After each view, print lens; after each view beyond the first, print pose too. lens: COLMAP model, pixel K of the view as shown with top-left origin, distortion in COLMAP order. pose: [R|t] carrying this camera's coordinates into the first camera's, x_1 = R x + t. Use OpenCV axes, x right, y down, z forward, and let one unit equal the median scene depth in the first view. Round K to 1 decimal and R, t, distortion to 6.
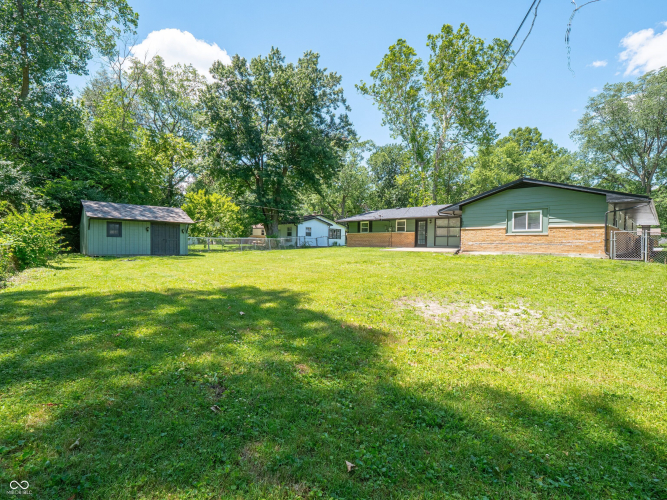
lens RADIAL K [[329.9, 0, 333.5], [0, 329.9, 250.0], [0, 0, 1]] dist [-0.006978, -0.000784]
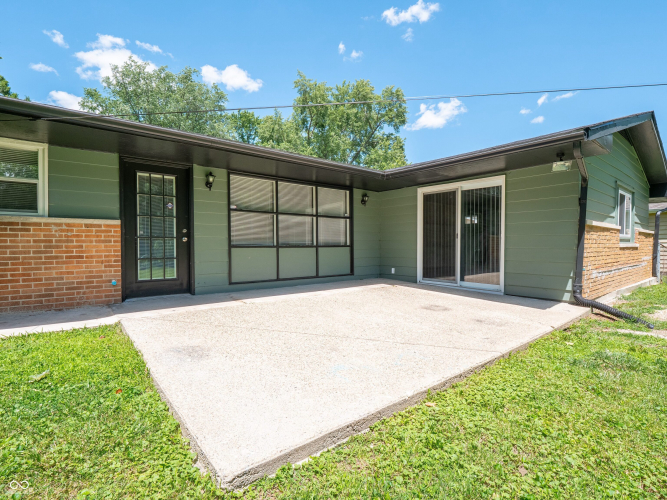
lens RADIAL K [[332.1, 0, 333.5], [0, 332.1, 250.0], [0, 0, 1]] dist [-0.003698, -0.000297]
pose [[0.101906, -0.027236, 0.994421, 0.072500], [0.026623, 0.999342, 0.024643, -0.039986], [-0.994438, 0.023963, 0.102564, 0.862608]]
